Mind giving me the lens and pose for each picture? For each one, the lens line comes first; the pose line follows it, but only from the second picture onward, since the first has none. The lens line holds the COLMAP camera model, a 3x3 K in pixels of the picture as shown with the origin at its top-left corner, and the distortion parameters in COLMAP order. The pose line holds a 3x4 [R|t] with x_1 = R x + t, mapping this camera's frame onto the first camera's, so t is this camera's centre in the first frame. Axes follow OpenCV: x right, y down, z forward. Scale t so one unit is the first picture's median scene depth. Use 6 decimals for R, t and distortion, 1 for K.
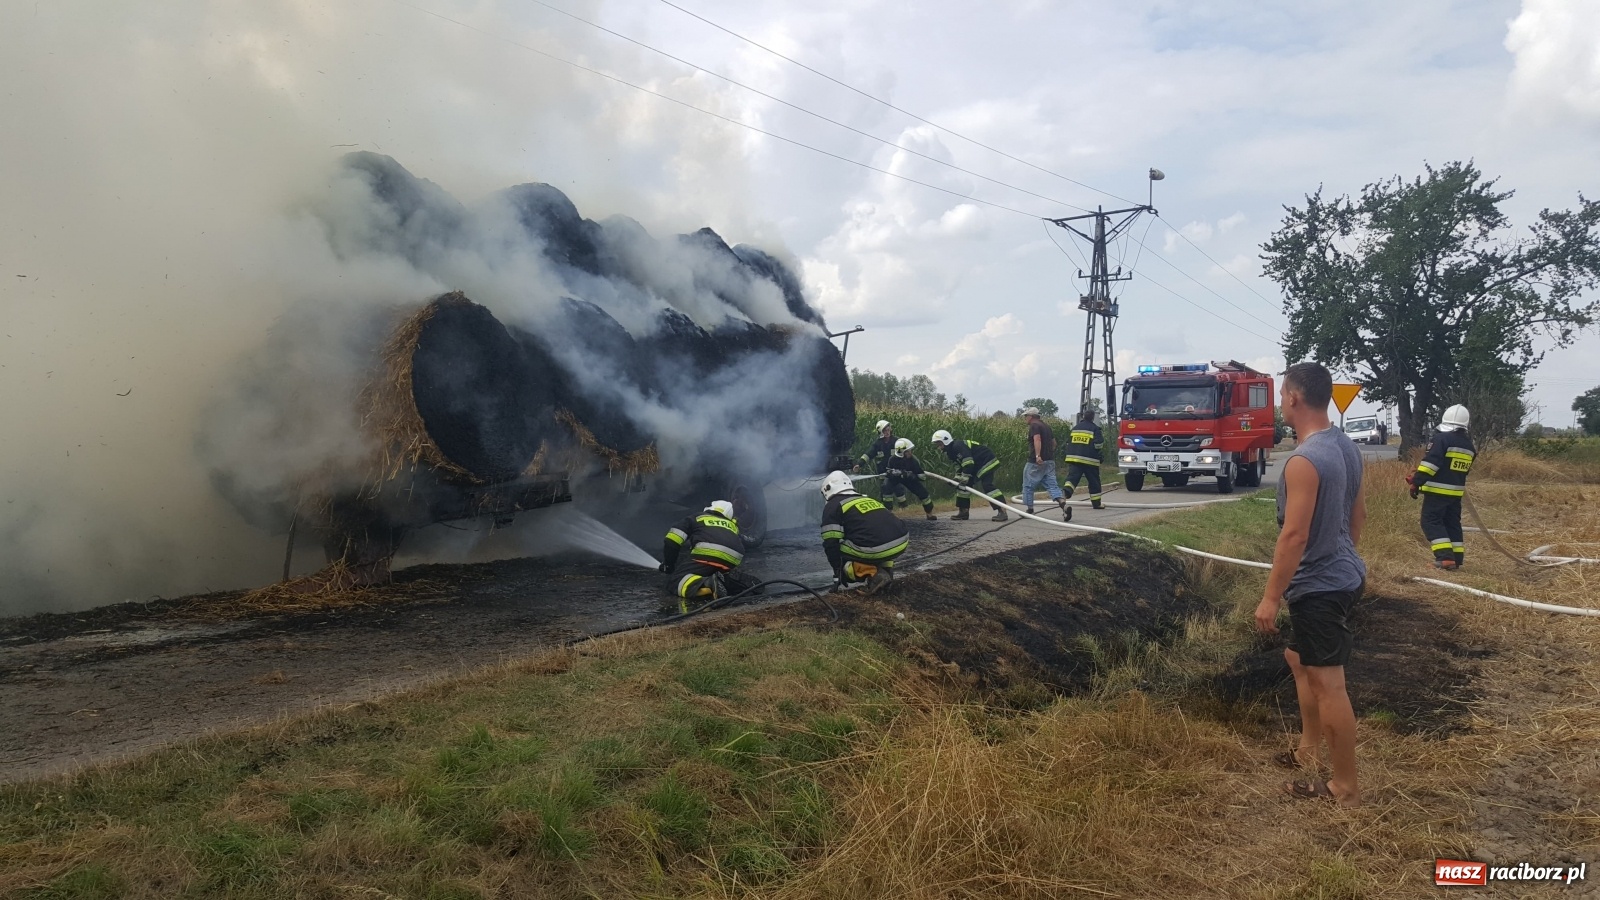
lens RADIAL K [[1243.5, 0, 800.0], [0, 1243.5, 450.0], [0, 0, 1]] dist [-0.016269, -0.012160]
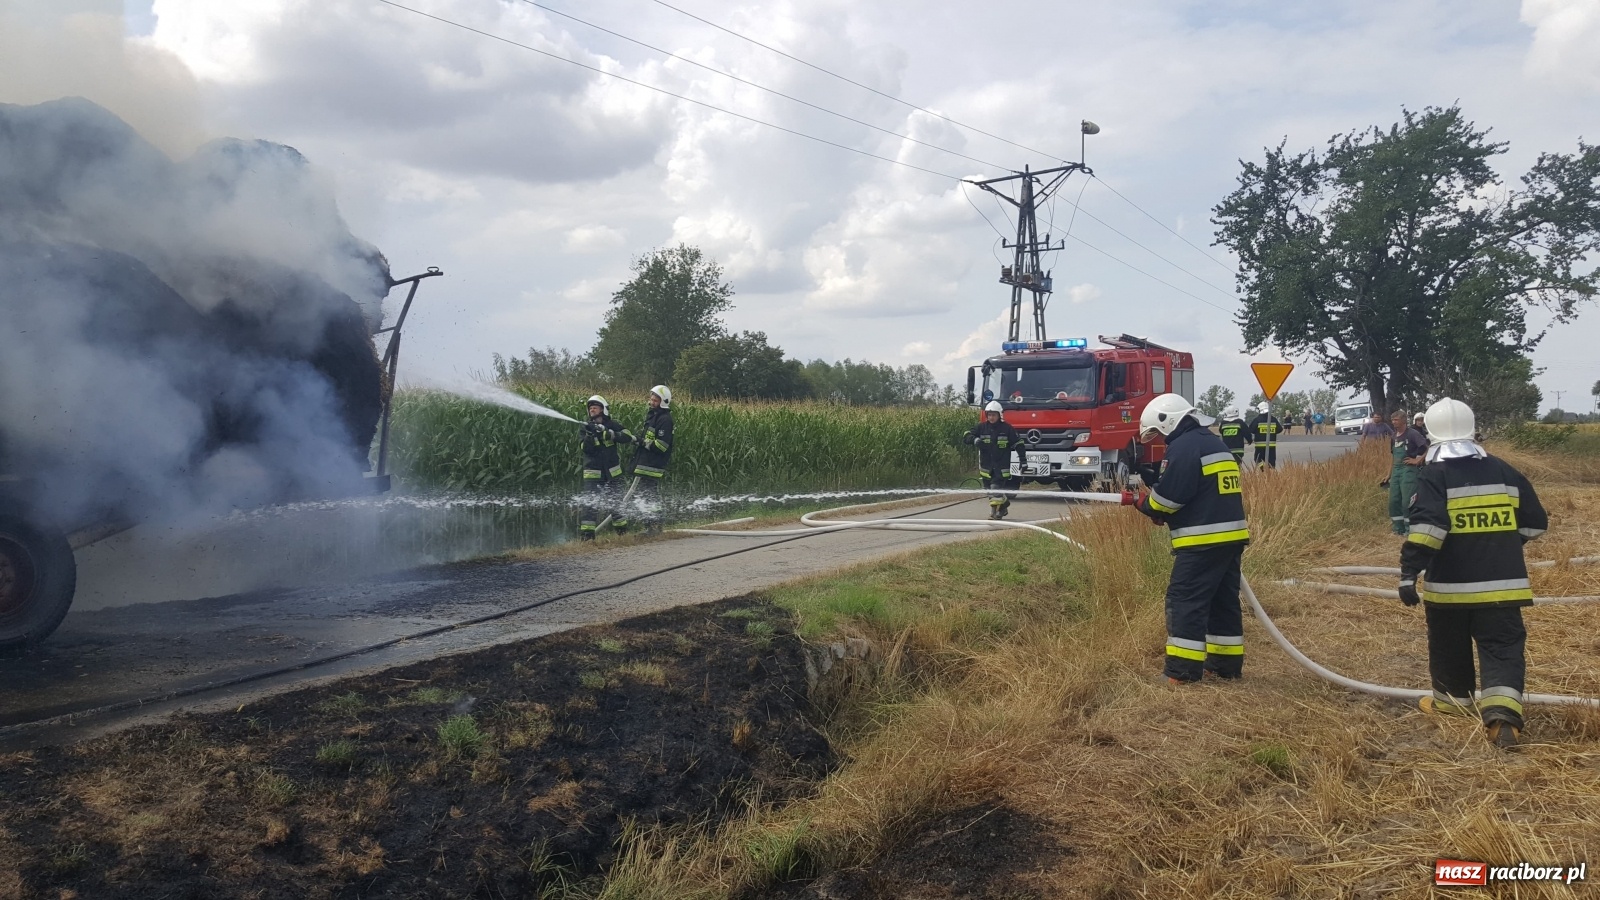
lens RADIAL K [[1243.5, 0, 800.0], [0, 1243.5, 450.0], [0, 0, 1]] dist [-0.016269, -0.012160]
pose [[0.999830, -0.007402, -0.016859, 0.097180], [0.007510, 0.999952, 0.006341, -0.003063], [0.016811, -0.006467, 0.999838, 0.125942]]
